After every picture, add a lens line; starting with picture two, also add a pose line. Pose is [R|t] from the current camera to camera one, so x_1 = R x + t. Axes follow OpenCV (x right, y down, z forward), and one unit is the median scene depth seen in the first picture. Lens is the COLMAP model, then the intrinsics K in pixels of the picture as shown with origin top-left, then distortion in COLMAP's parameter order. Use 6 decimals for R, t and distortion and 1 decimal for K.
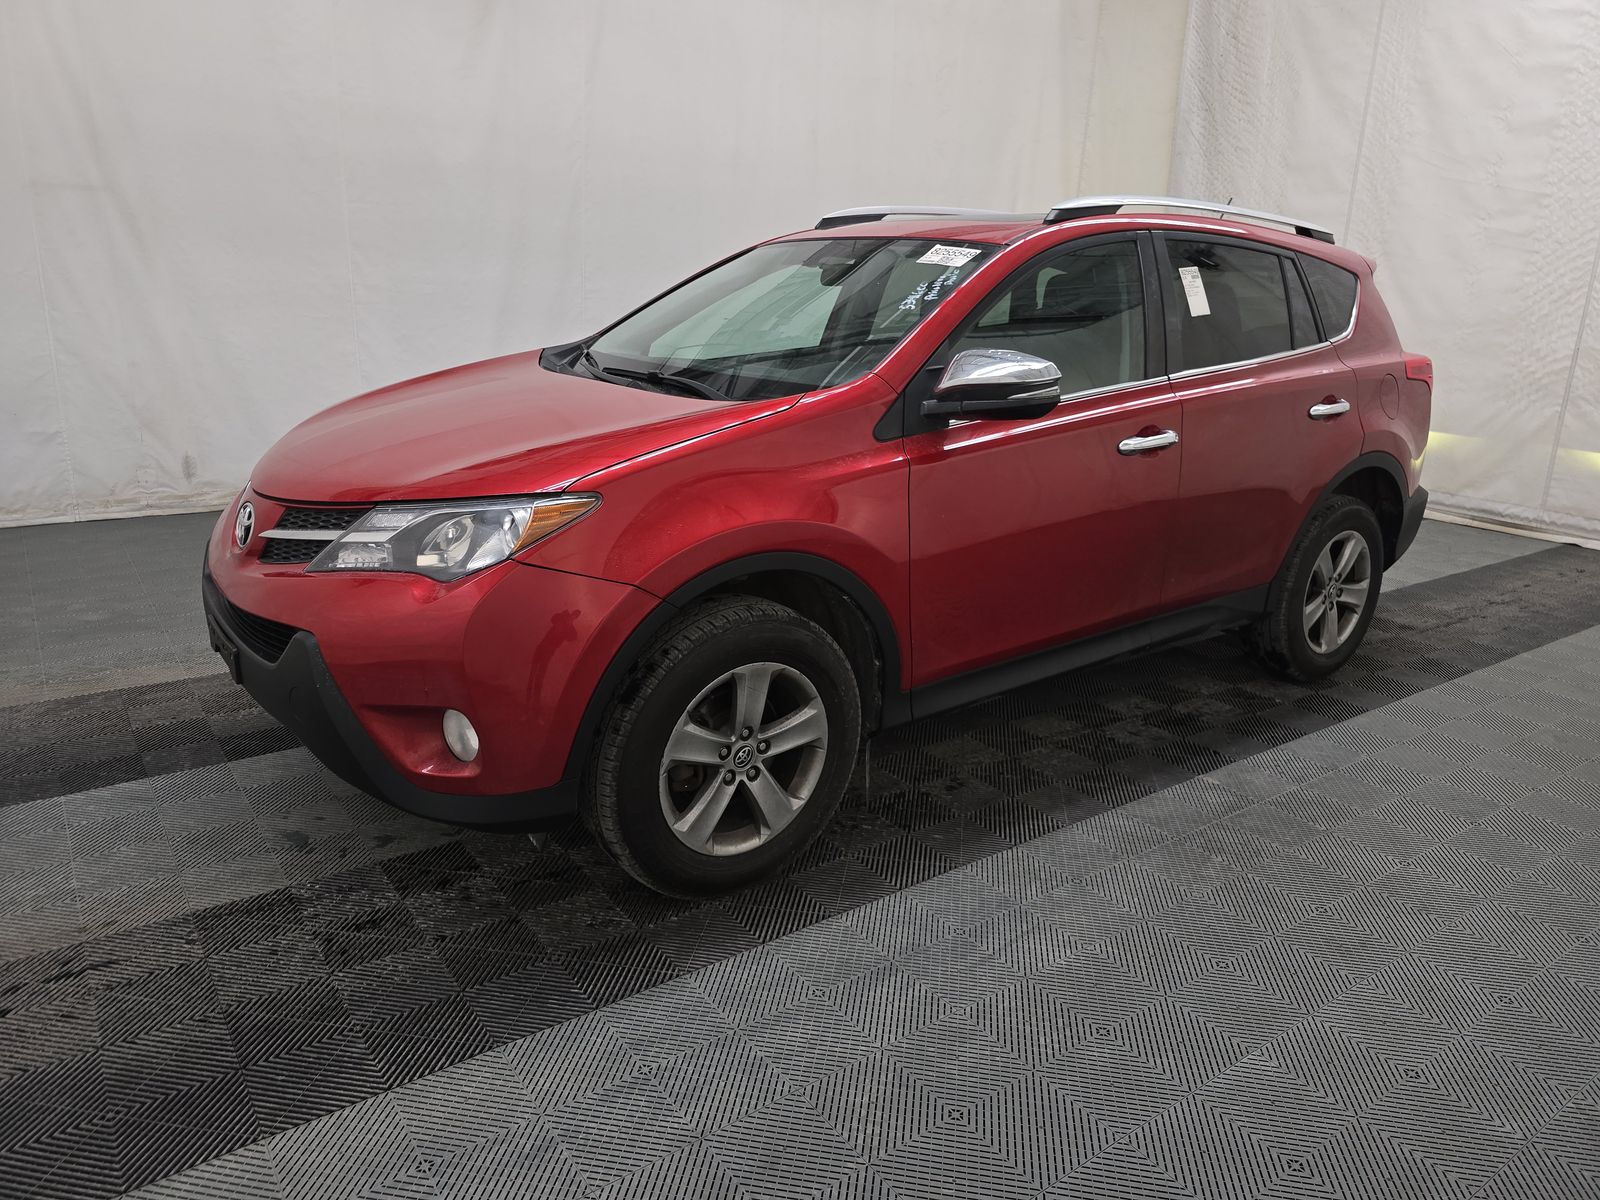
lens RADIAL K [[1070.2, 0, 800.0], [0, 1070.2, 600.0], [0, 0, 1]] dist [0.046579, -0.038034]
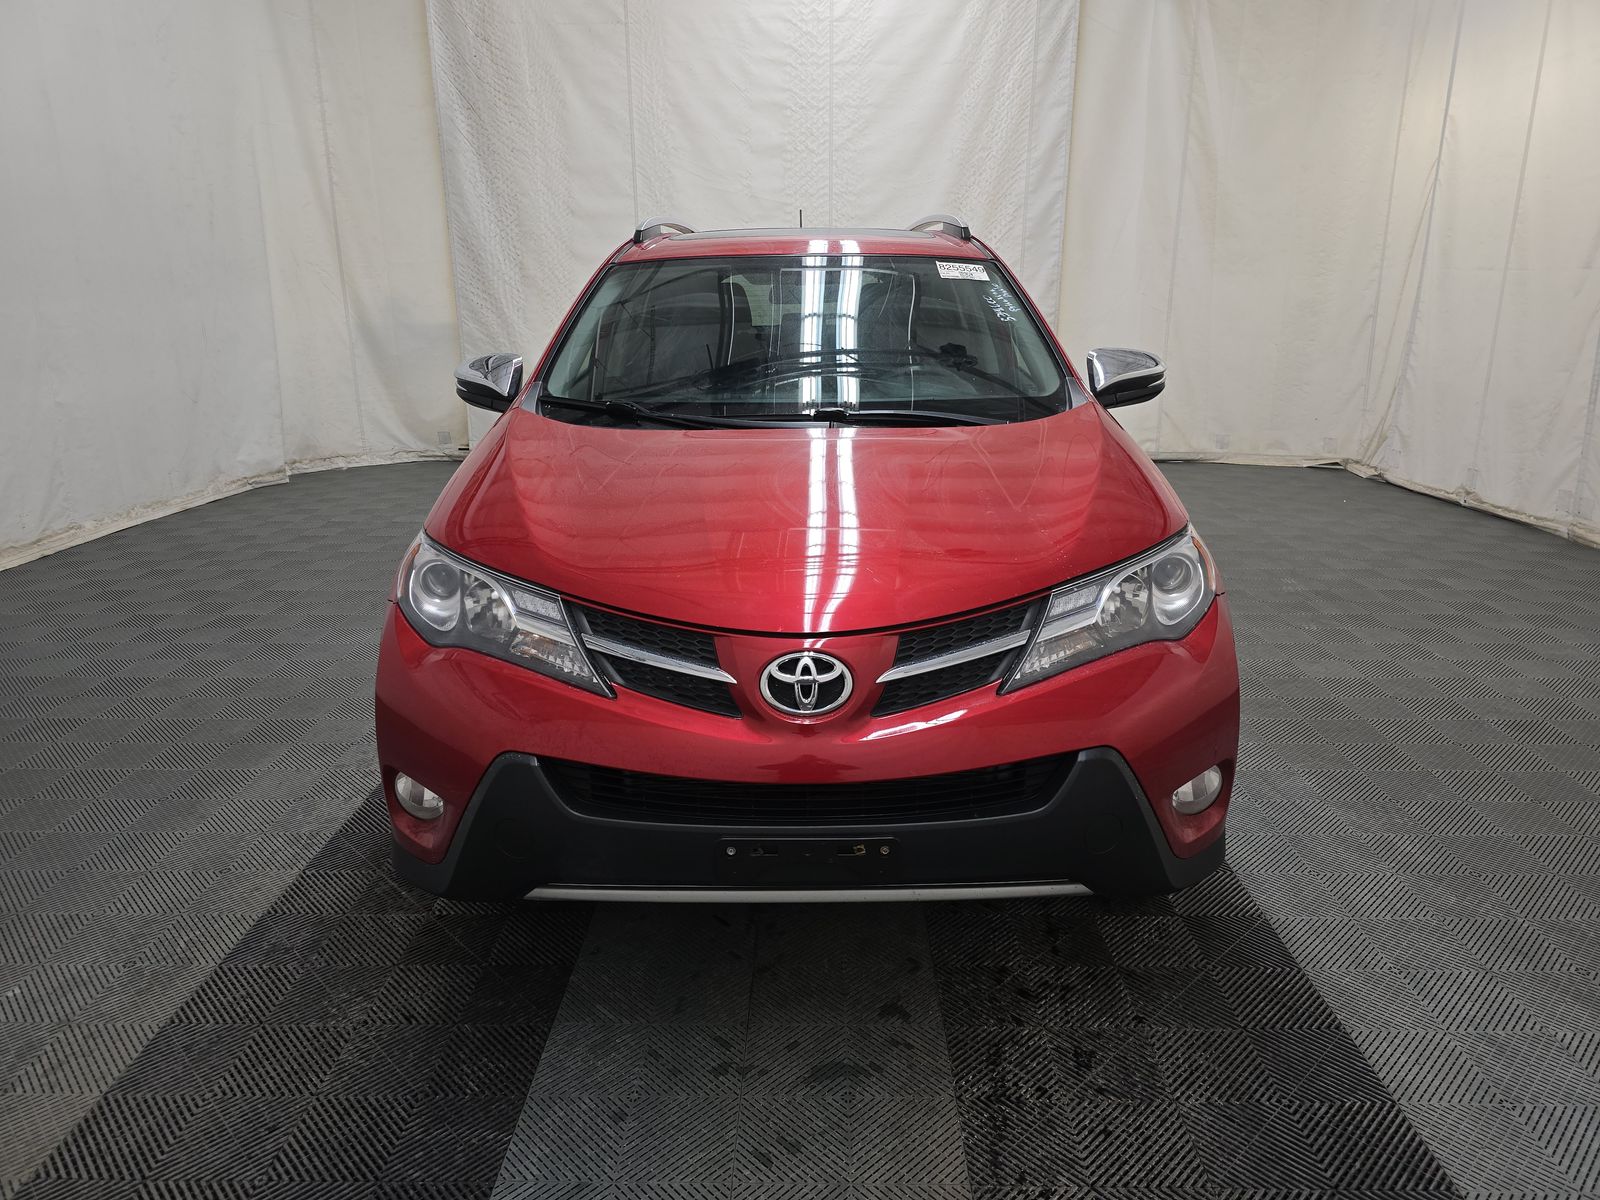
lens RADIAL K [[1070.2, 0, 800.0], [0, 1070.2, 600.0], [0, 0, 1]] dist [0.046579, -0.038034]
pose [[0.600042, -0.265292, 0.754698, -0.399606], [0.255330, 0.957579, 0.133602, -0.084401], [-0.758127, 0.112530, 0.642325, 0.206239]]
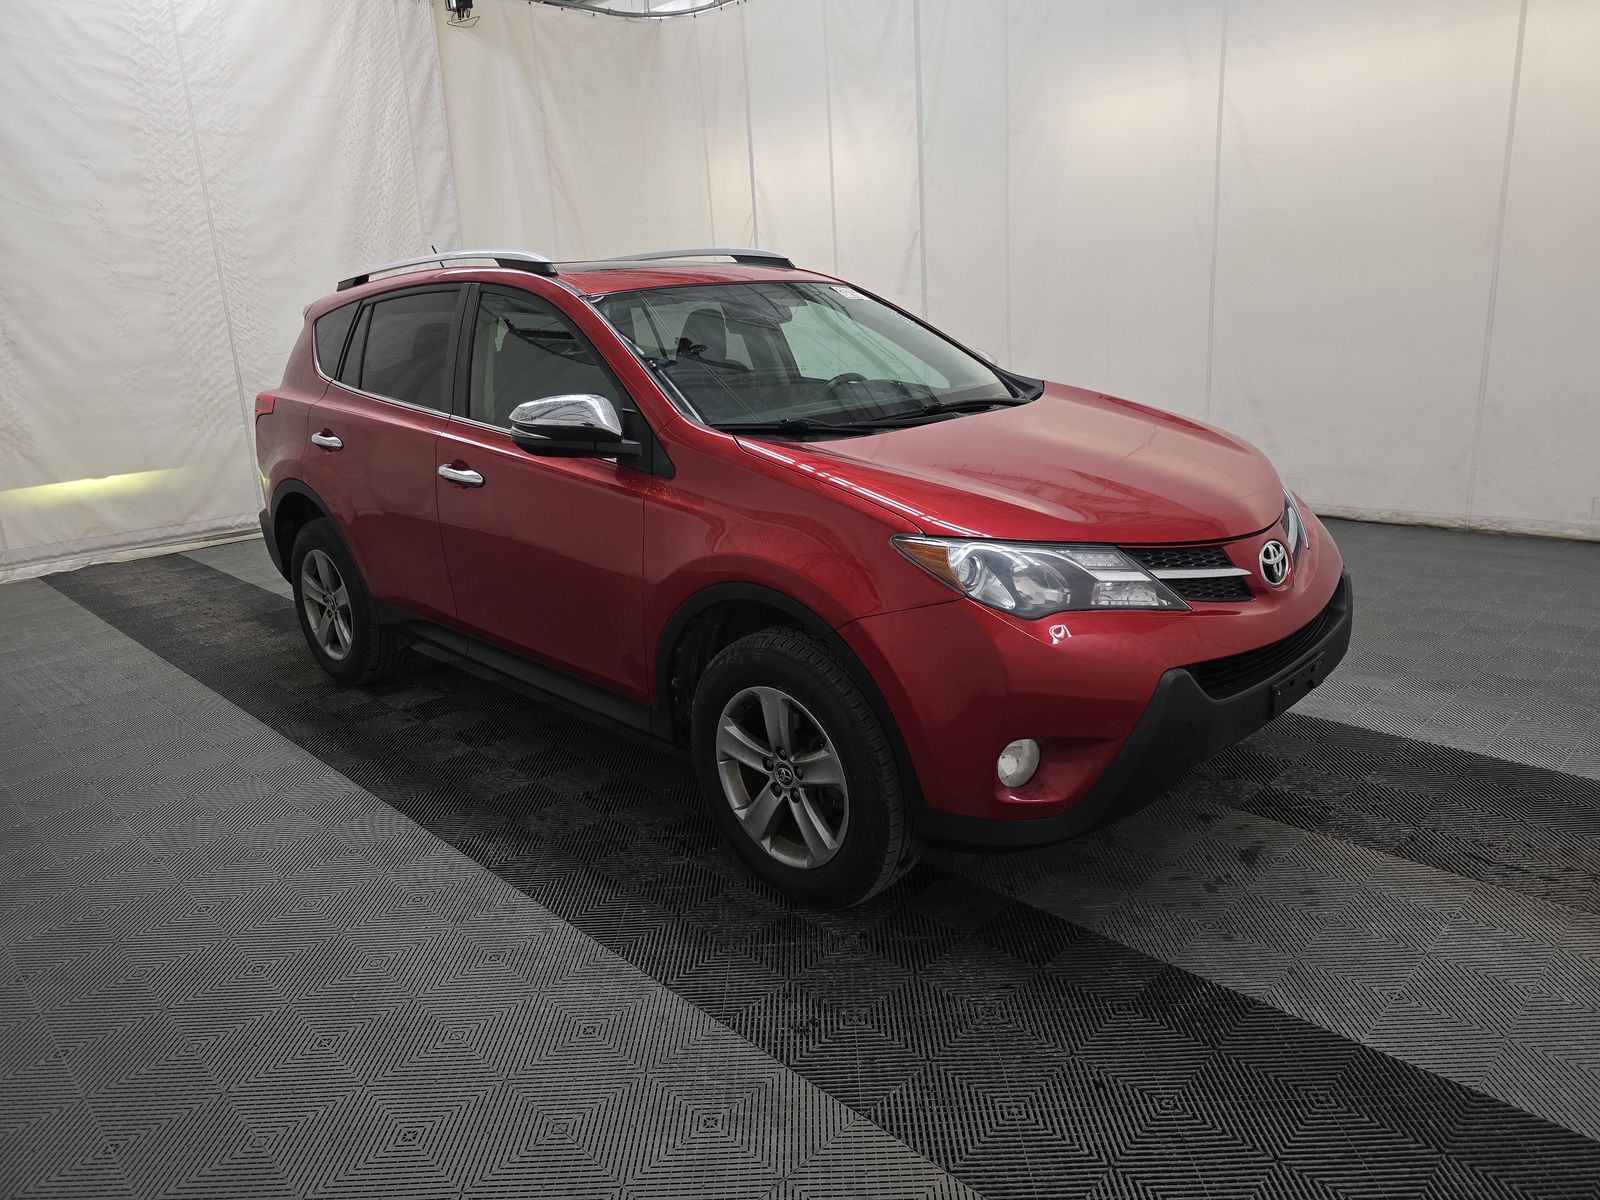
lens RADIAL K [[1070.2, 0, 800.0], [0, 1070.2, 600.0], [0, 0, 1]] dist [0.046579, -0.038034]
pose [[-0.158787, -0.291985, 0.943150, -0.540701], [0.326031, 0.886176, 0.329236, -0.198842], [-0.931929, 0.359774, -0.045517, 0.566218]]
